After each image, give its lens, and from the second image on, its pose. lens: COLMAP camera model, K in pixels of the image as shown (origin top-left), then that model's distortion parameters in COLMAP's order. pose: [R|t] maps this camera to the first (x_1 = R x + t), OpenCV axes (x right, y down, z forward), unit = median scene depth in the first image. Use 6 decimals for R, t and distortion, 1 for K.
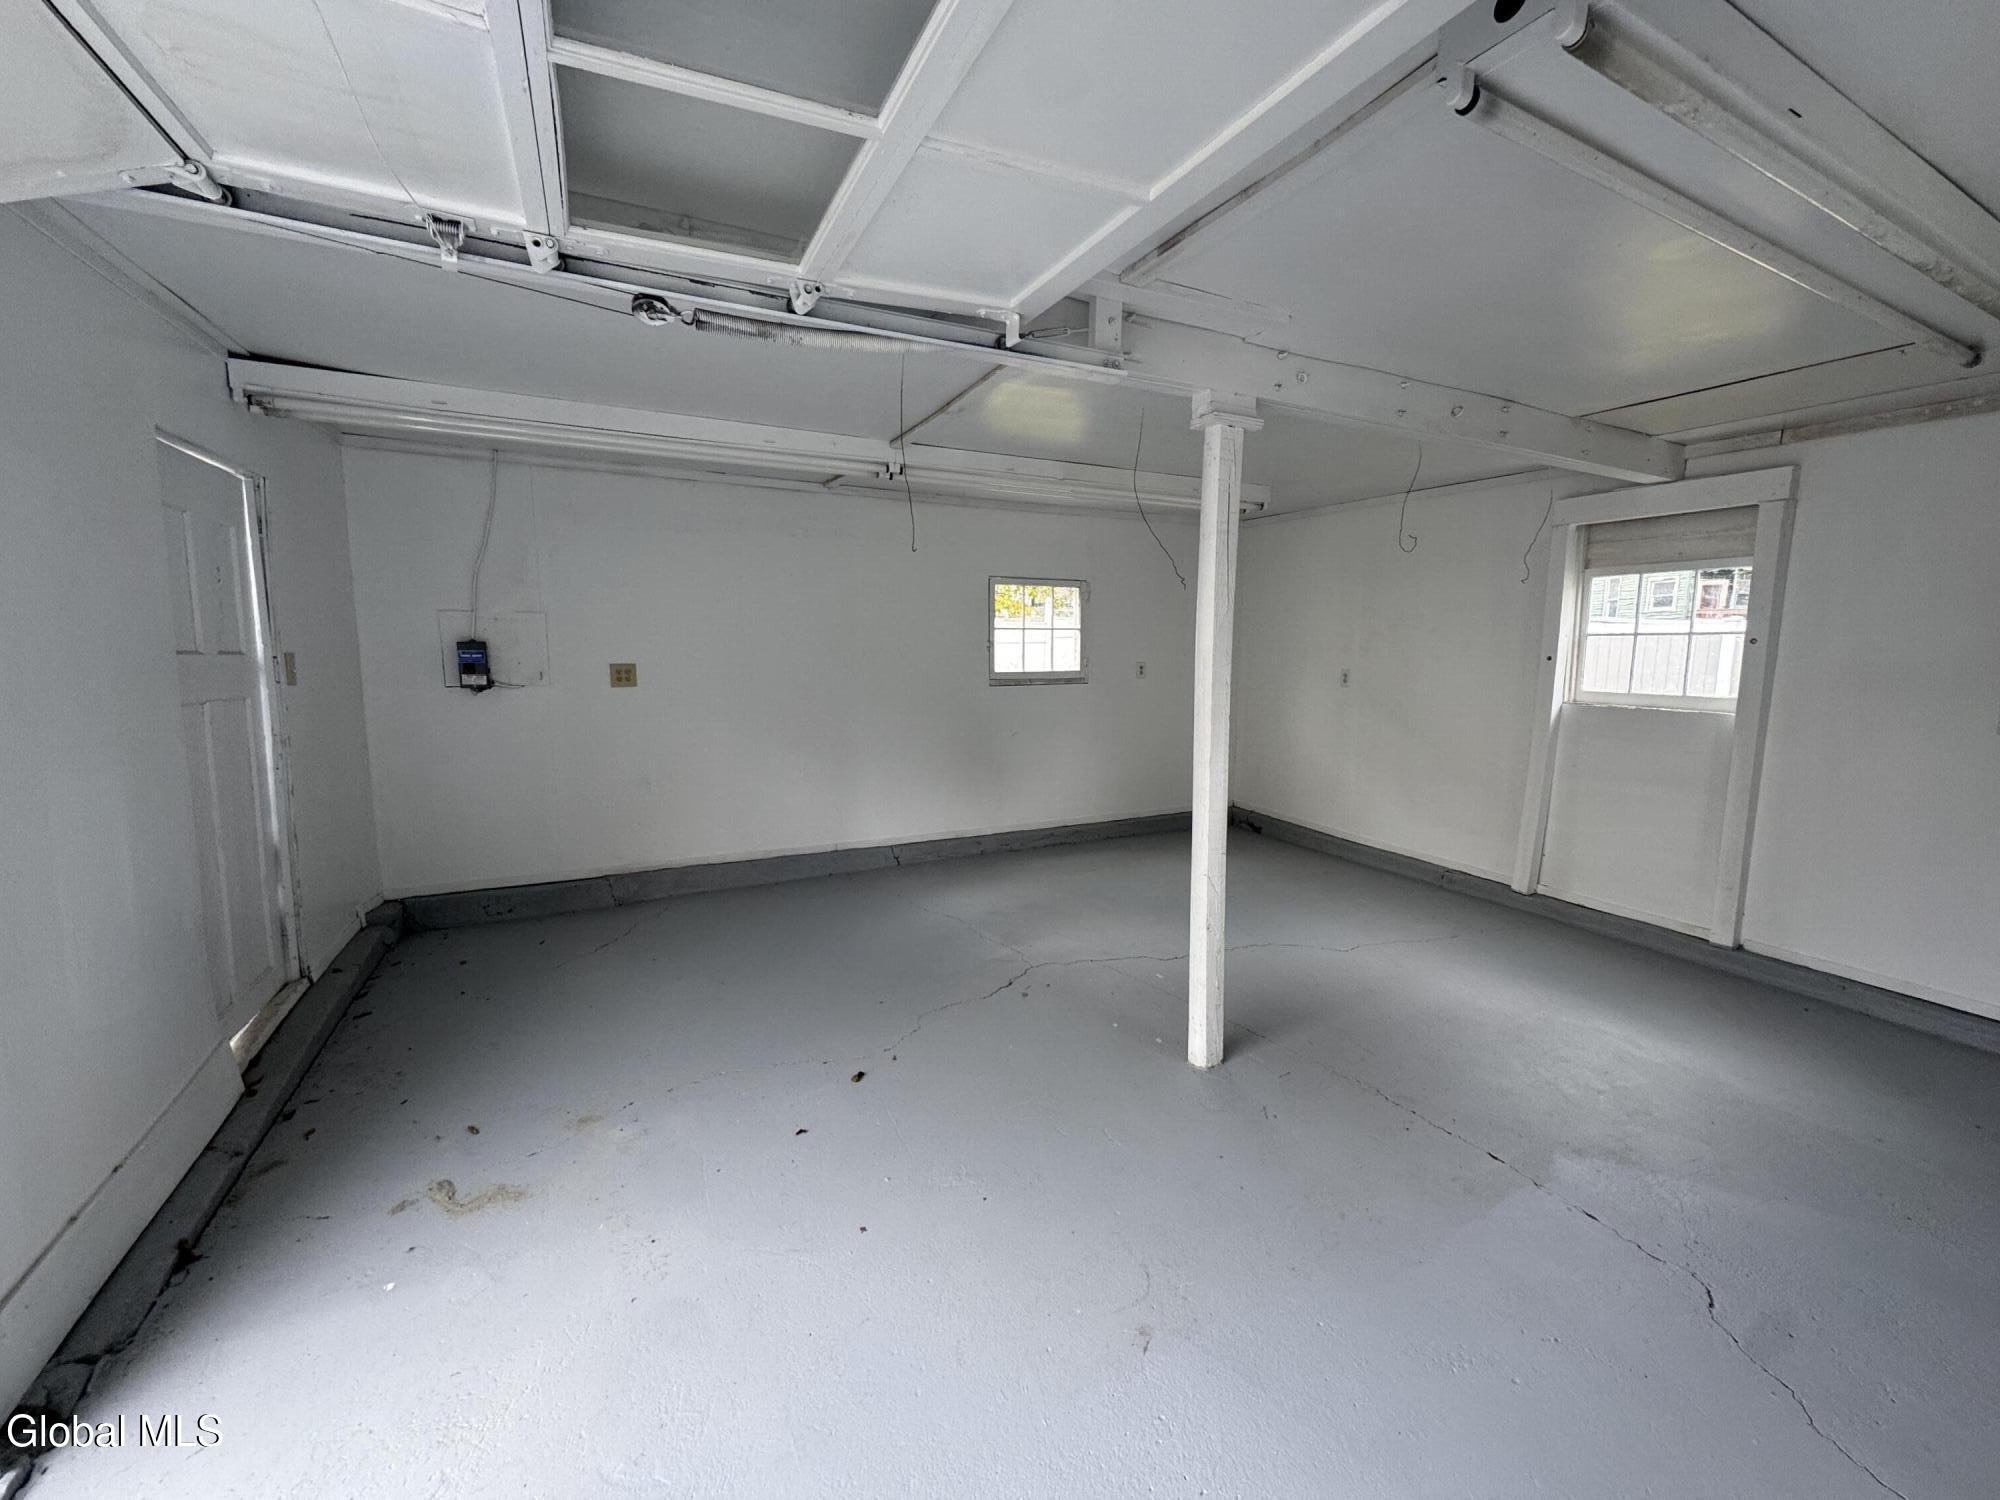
lens RADIAL K [[794.1, 0, 1000.0], [0, 794.1, 750.0], [0, 0, 1]] dist [-0.002179, -0.000361]
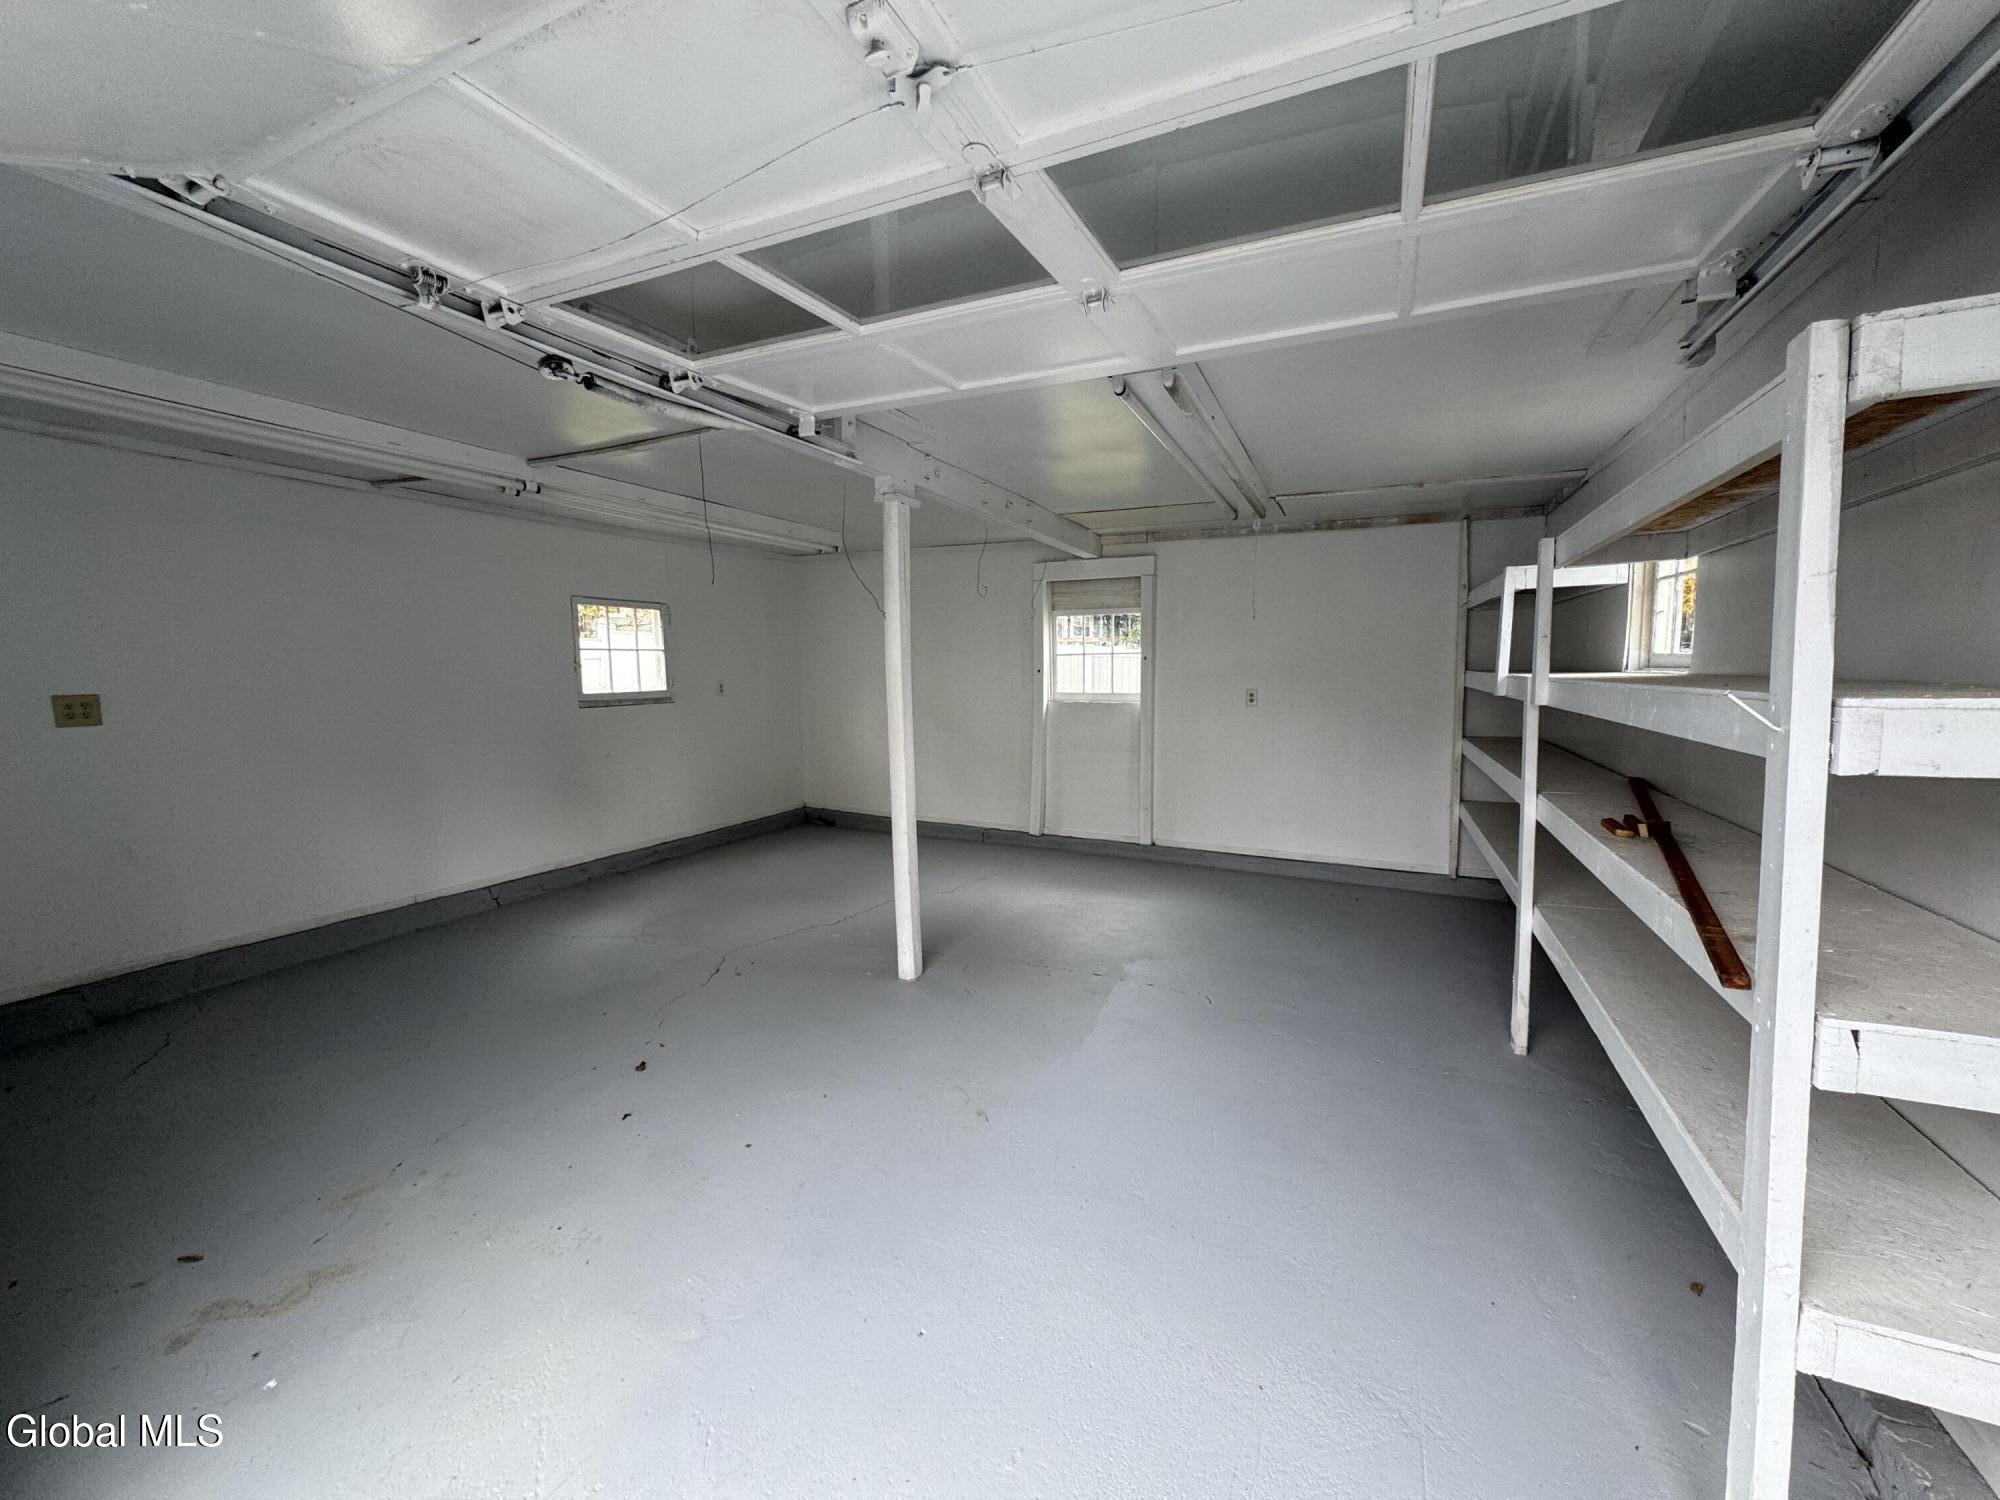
lens RADIAL K [[794.1, 0, 1000.0], [0, 794.1, 750.0], [0, 0, 1]] dist [-0.002179, -0.000361]
pose [[0.787765, -0.073523, 0.611572, -0.333960], [0.090032, 0.995932, 0.003761, 0.021402], [-0.609360, 0.052099, 0.791180, -0.128293]]
